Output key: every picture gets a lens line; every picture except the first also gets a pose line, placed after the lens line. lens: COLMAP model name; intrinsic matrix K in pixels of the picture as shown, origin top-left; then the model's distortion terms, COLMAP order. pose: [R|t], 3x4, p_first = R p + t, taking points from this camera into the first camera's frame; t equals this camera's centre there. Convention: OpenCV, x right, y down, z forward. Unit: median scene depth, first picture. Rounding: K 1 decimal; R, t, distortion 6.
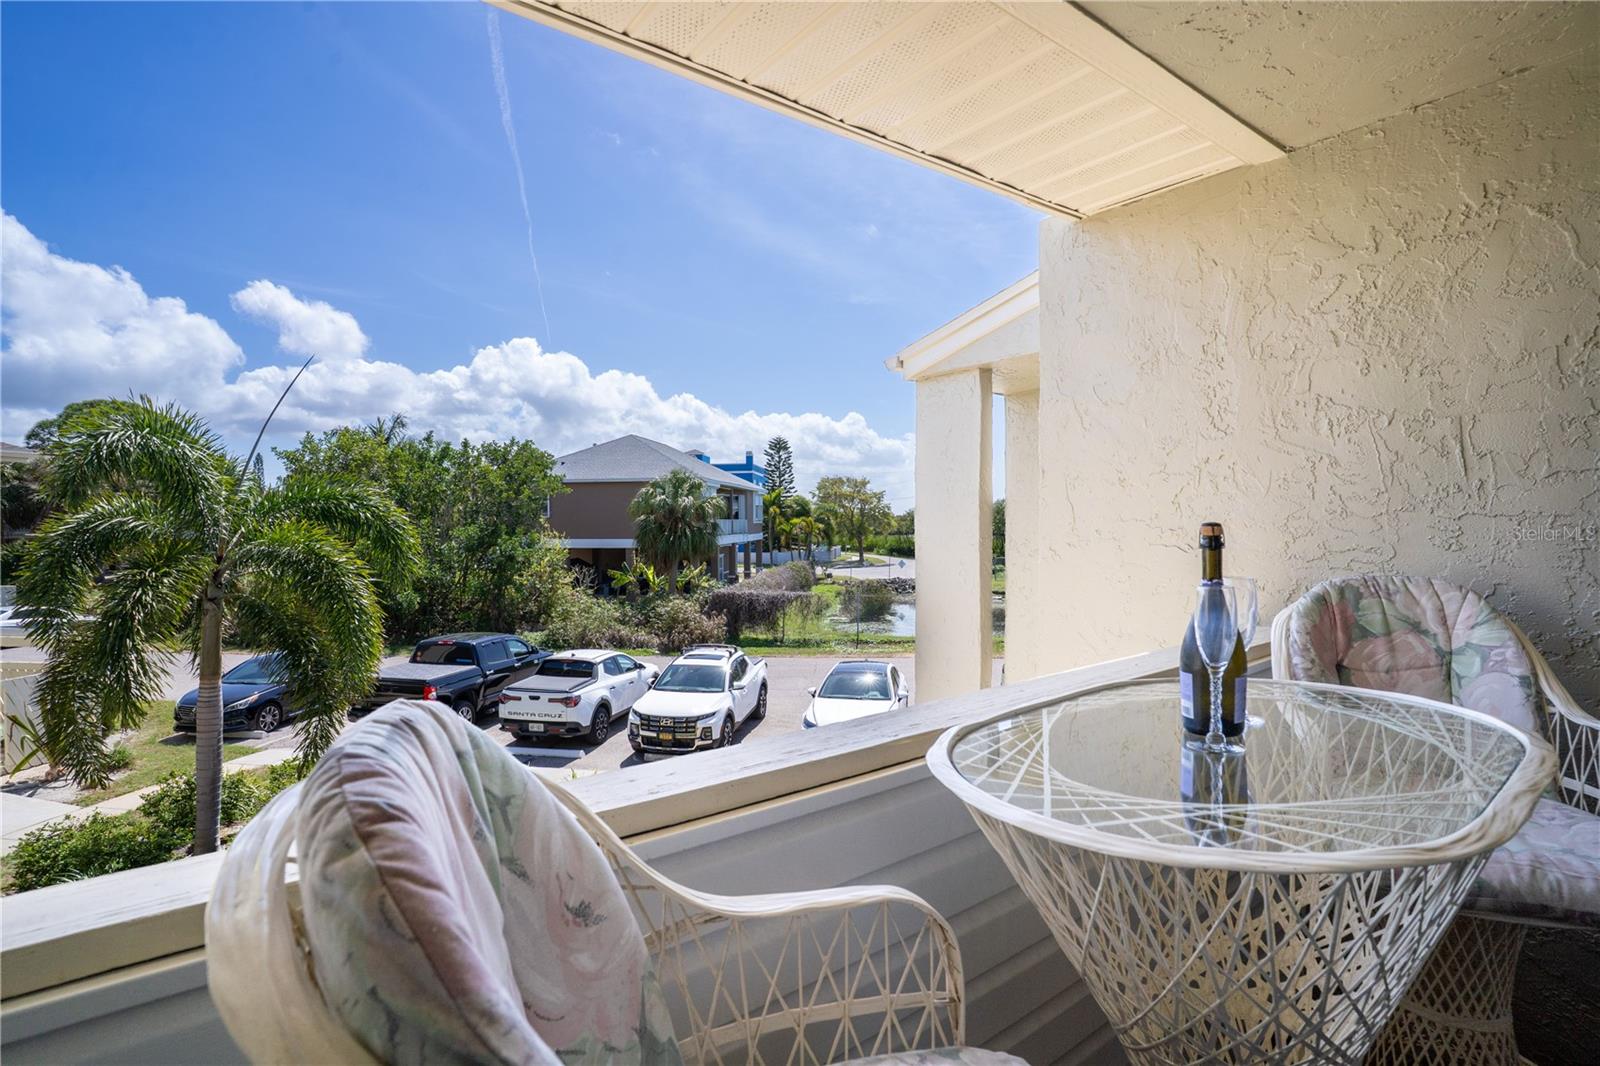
lens RADIAL K [[787.0, 0, 800.0], [0, 787.0, 533.0], [0, 0, 1]] dist [-0.062921, 0.000723]
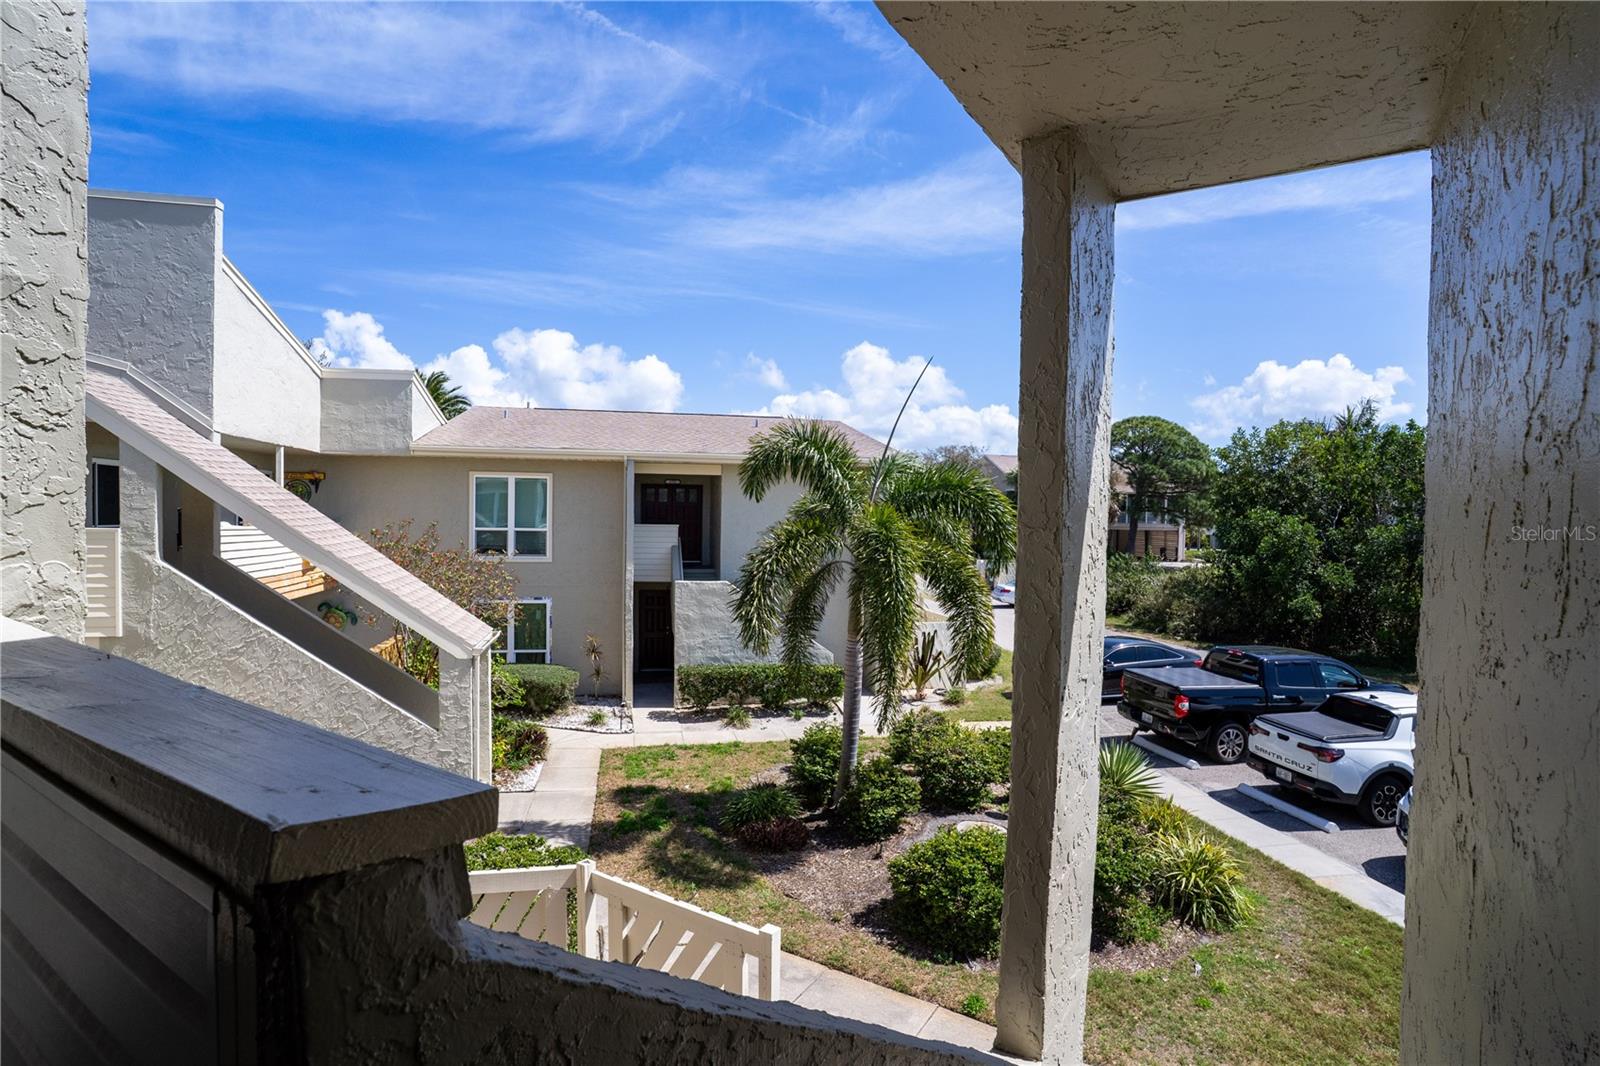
lens RADIAL K [[787.0, 0, 800.0], [0, 787.0, 533.0], [0, 0, 1]] dist [-0.062921, 0.000723]
pose [[0.313884, 0.022287, -0.949200, 0.214484], [-0.028654, 0.999491, 0.013992, 0.008826], [0.949029, 0.022806, 0.314363, 0.270926]]
